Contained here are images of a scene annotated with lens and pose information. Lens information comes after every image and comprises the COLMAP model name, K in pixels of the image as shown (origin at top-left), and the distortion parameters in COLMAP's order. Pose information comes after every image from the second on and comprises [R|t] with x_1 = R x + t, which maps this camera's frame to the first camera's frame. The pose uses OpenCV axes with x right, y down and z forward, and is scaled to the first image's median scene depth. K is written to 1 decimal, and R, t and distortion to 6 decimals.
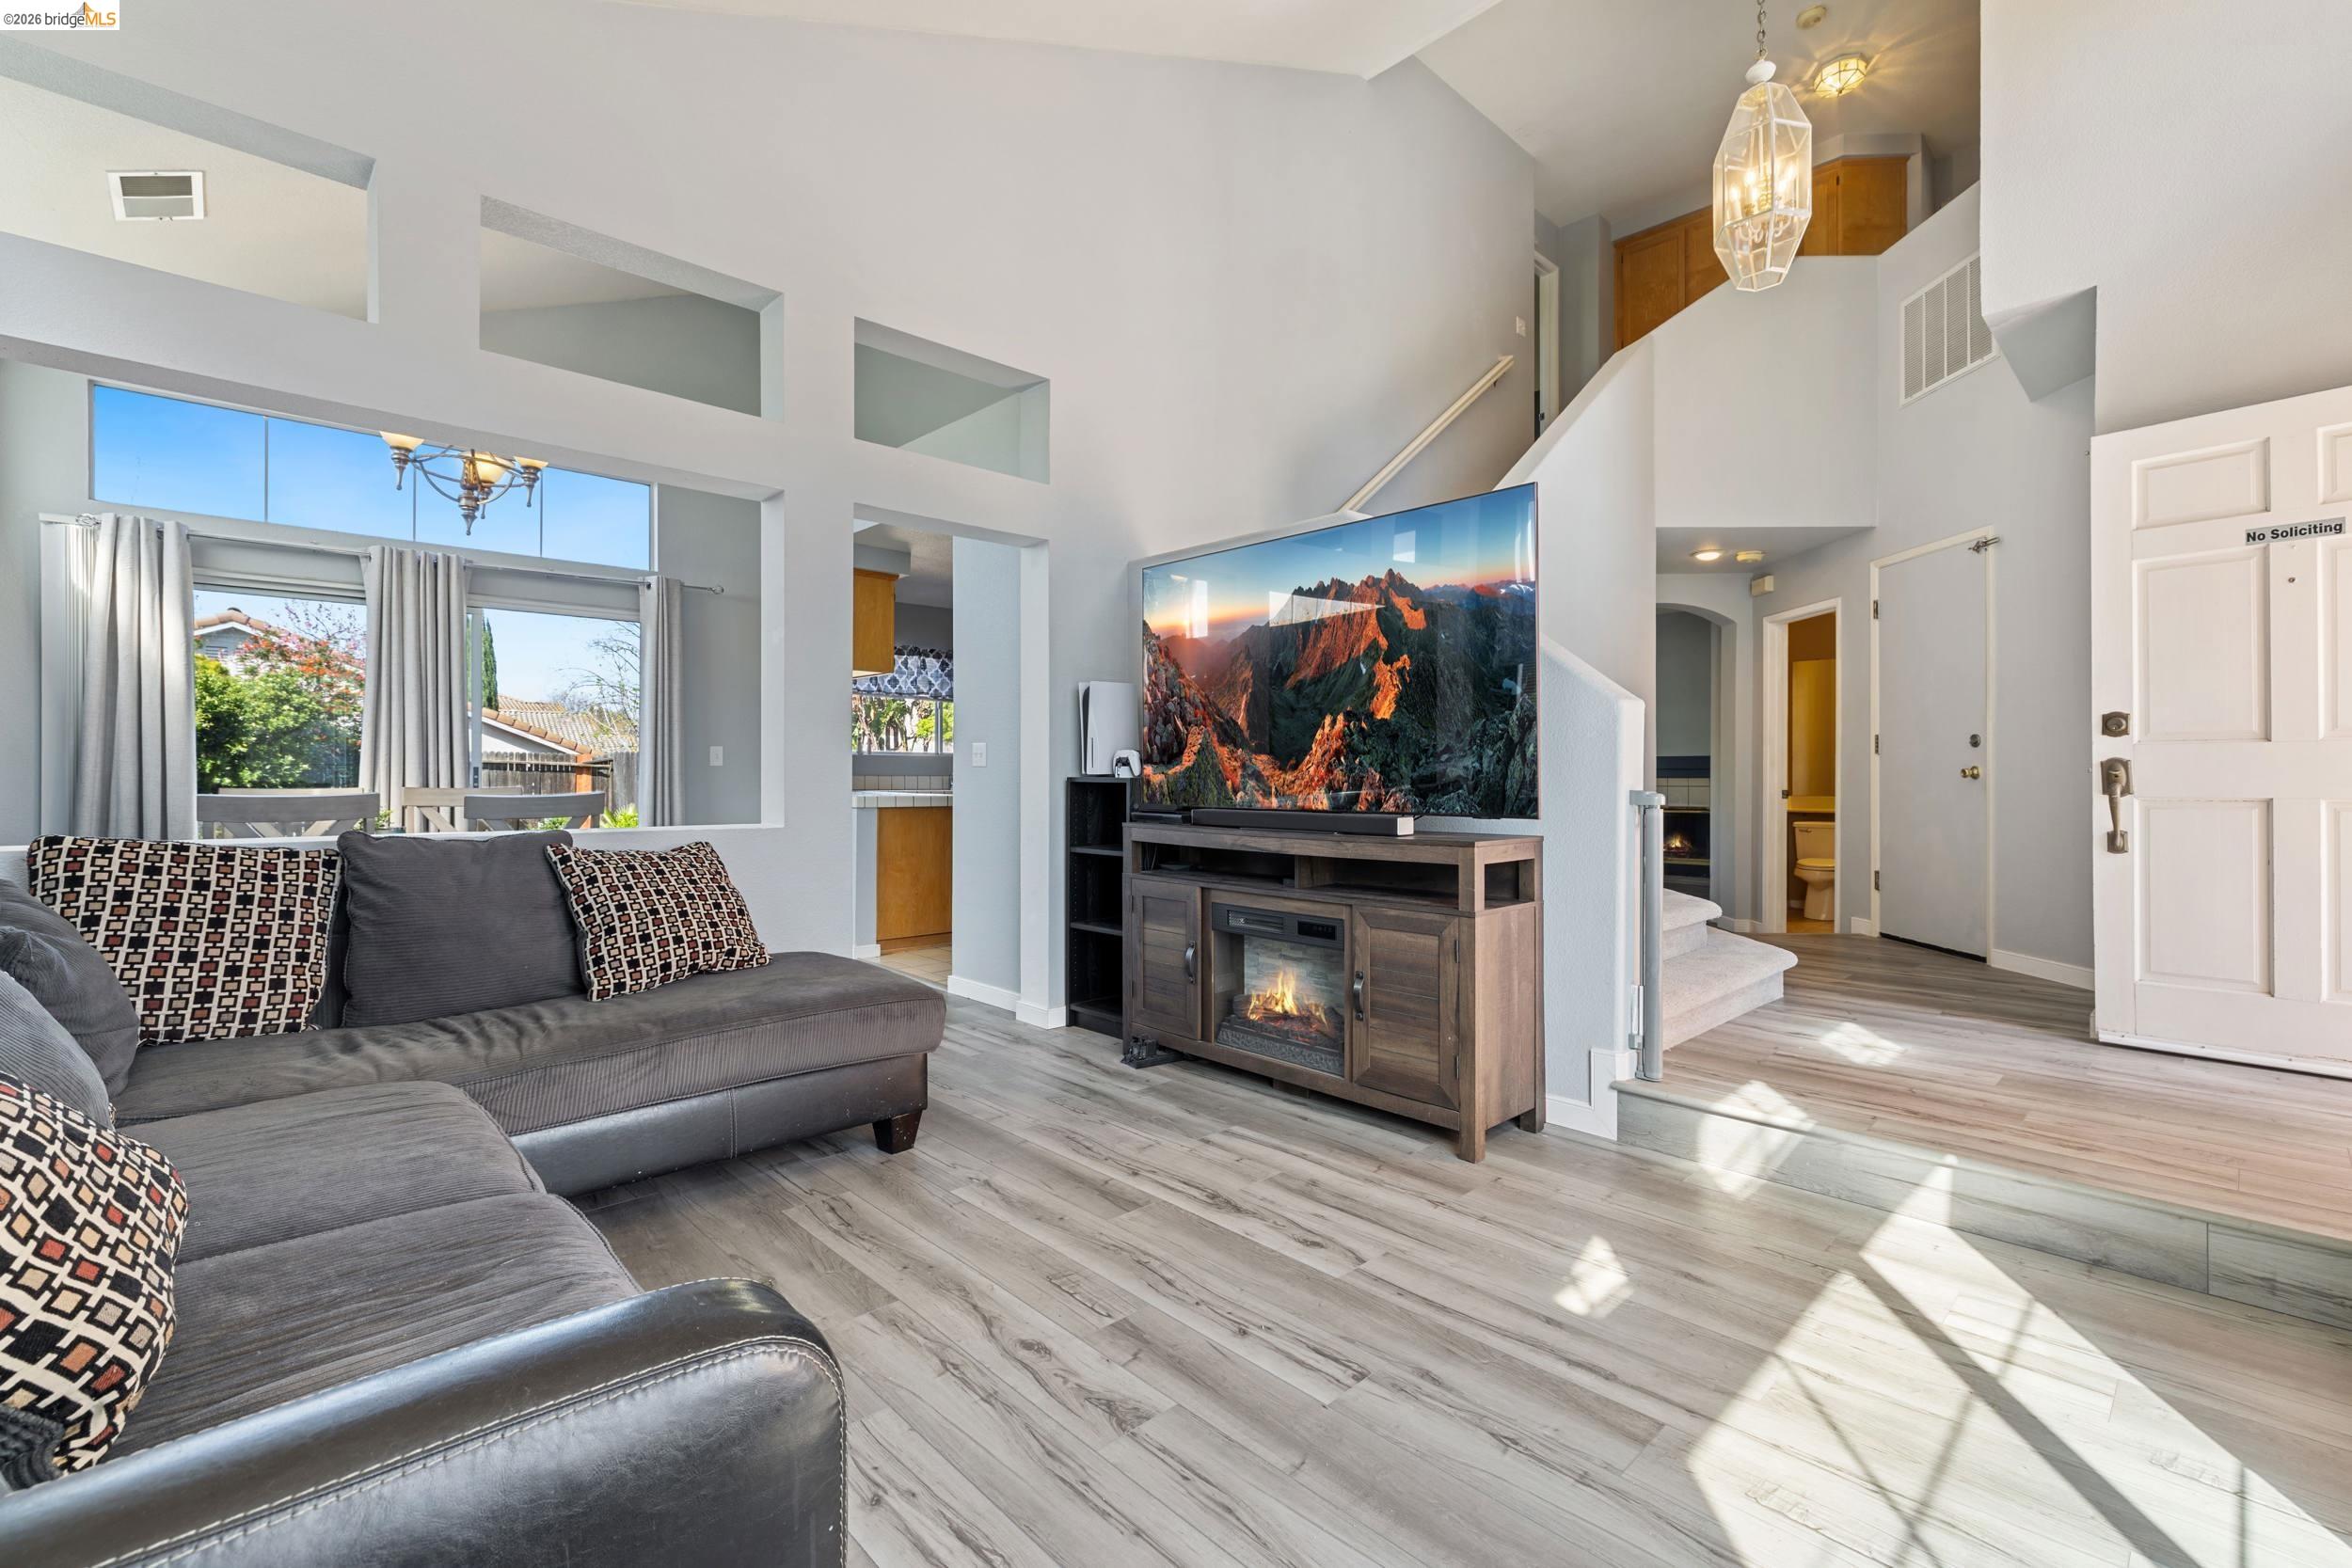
lens RADIAL K [[1014.6, 0, 1173.8], [0, 1014.6, 777.0], [0, 0, 1]] dist [-0.000125, 0.001210]
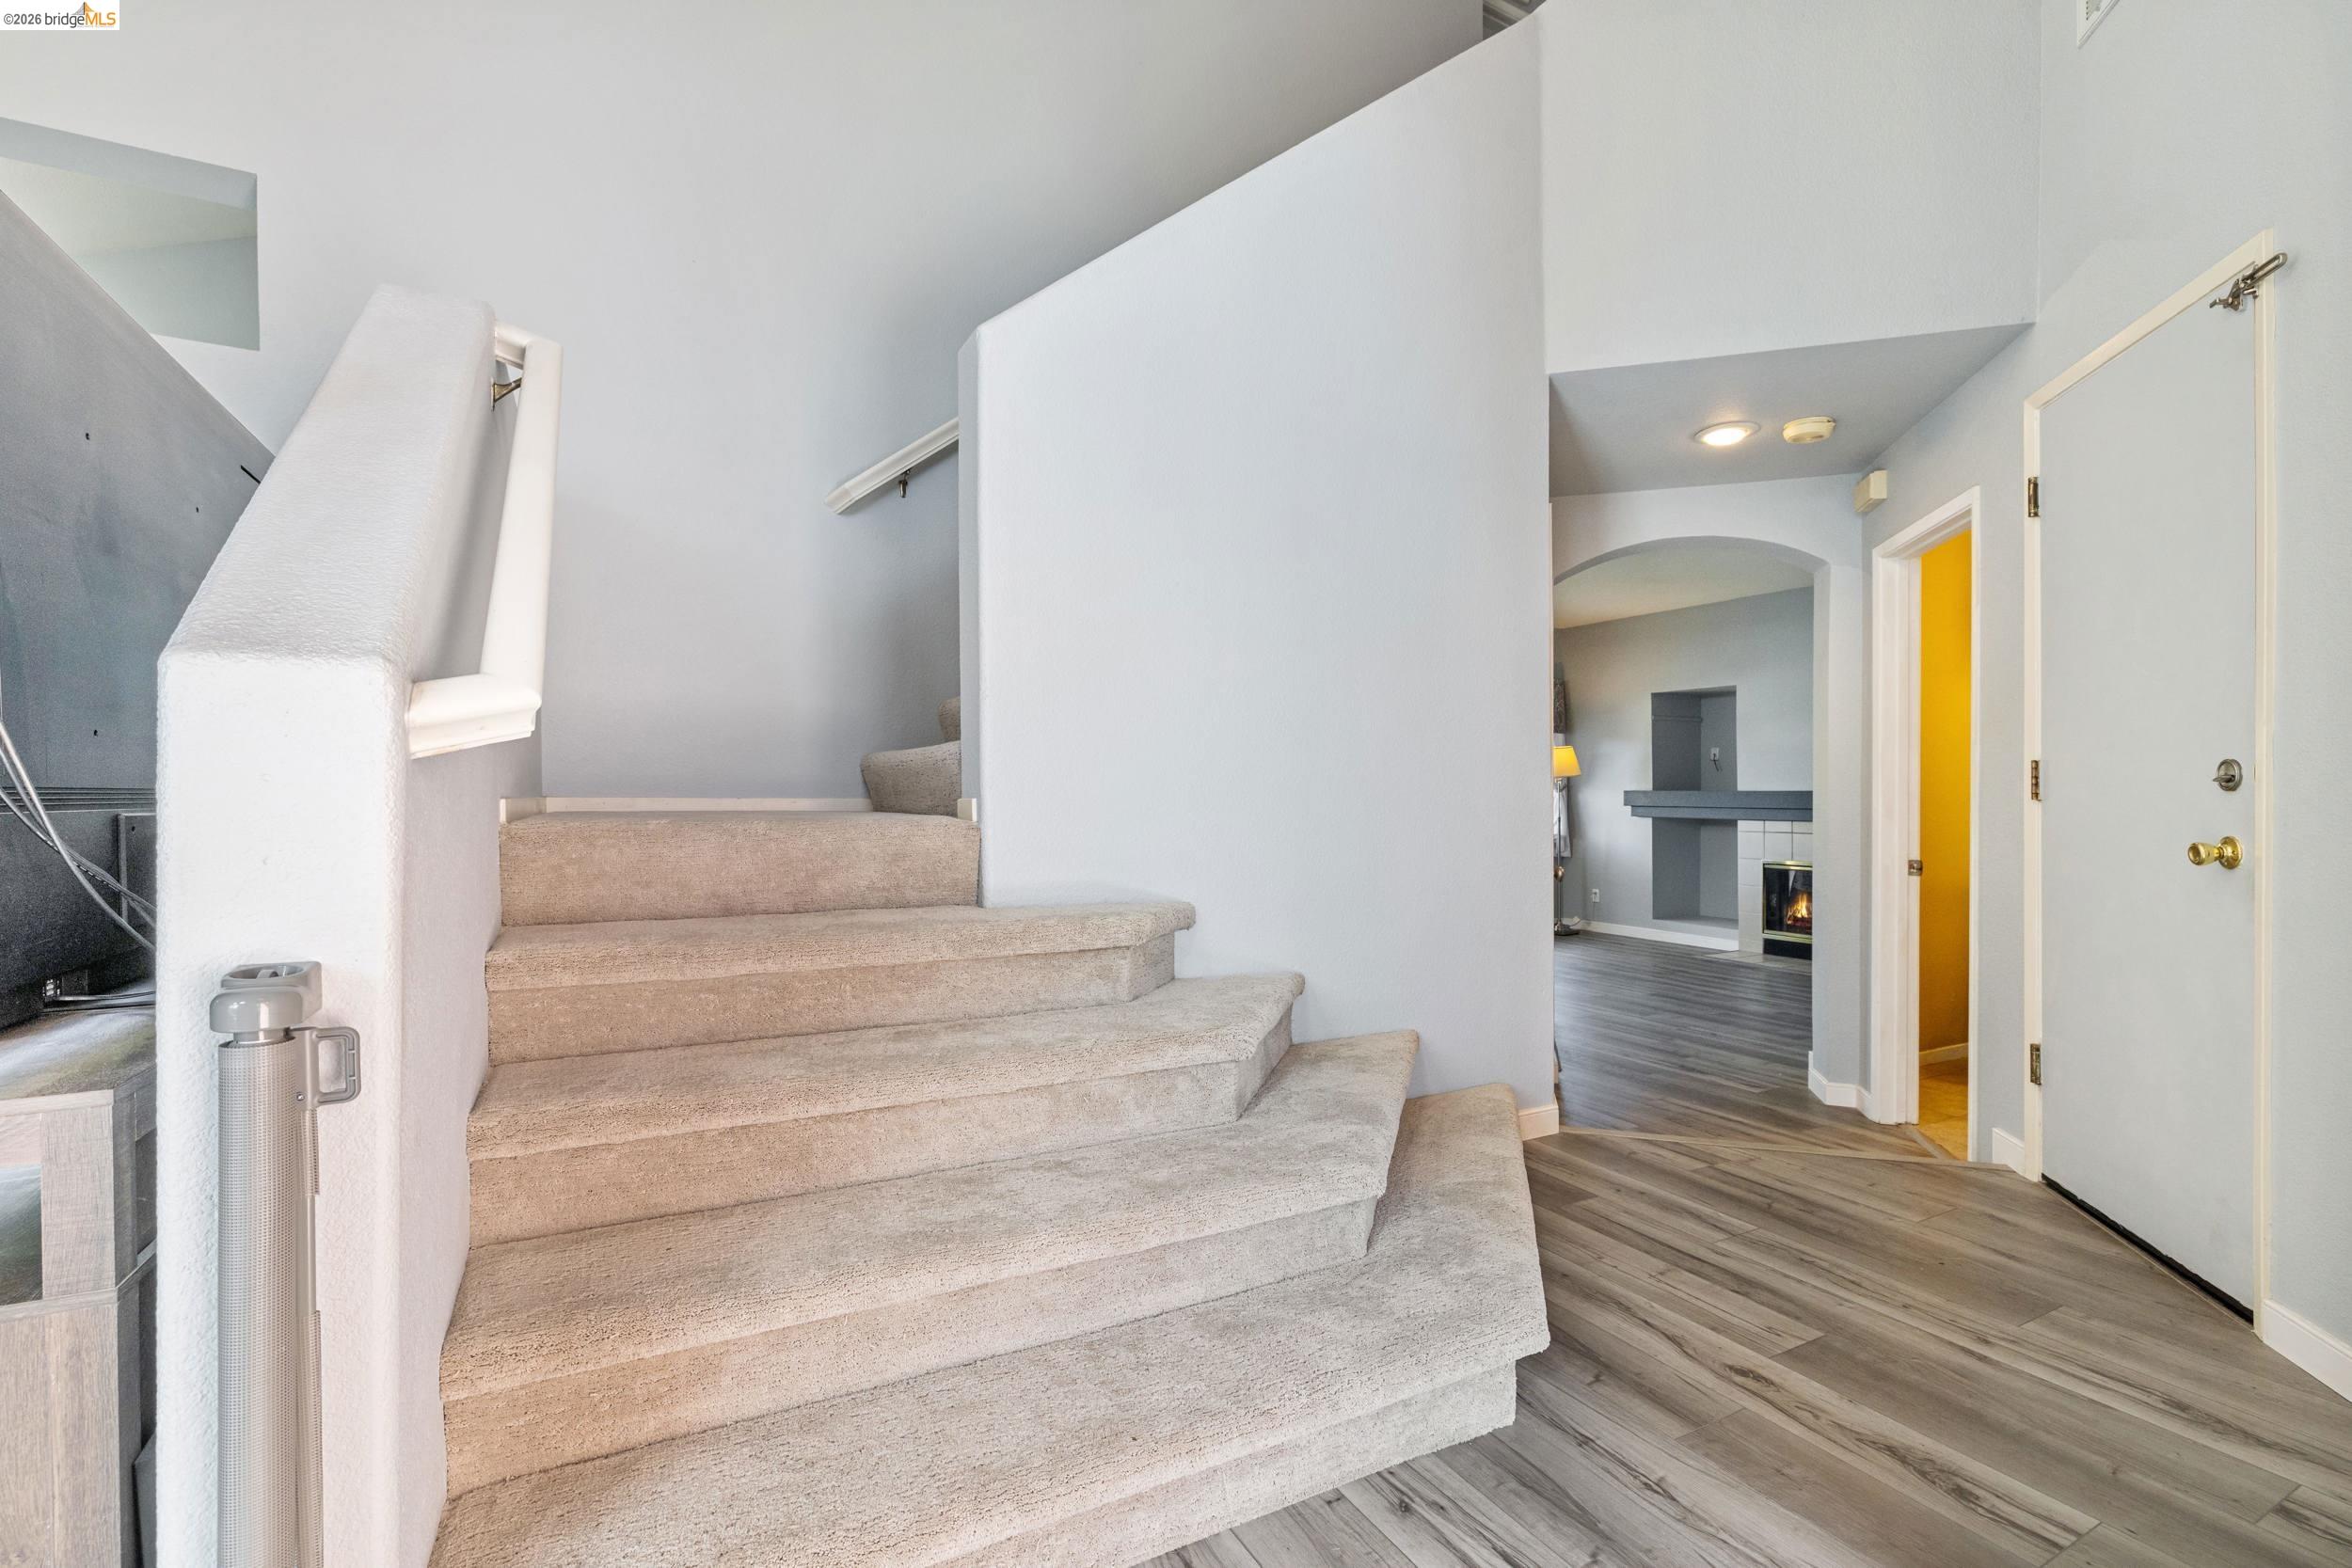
lens RADIAL K [[1014.6, 0, 1177.8], [0, 1014.6, 792.4], [0, 0, 1]] dist [-0.000125, 0.001210]
pose [[0.966219, 0.009002, -0.257564, 0.426446], [-0.010953, 0.999921, -0.006143, -0.018628], [0.257488, 0.008756, 0.966242, 0.435695]]
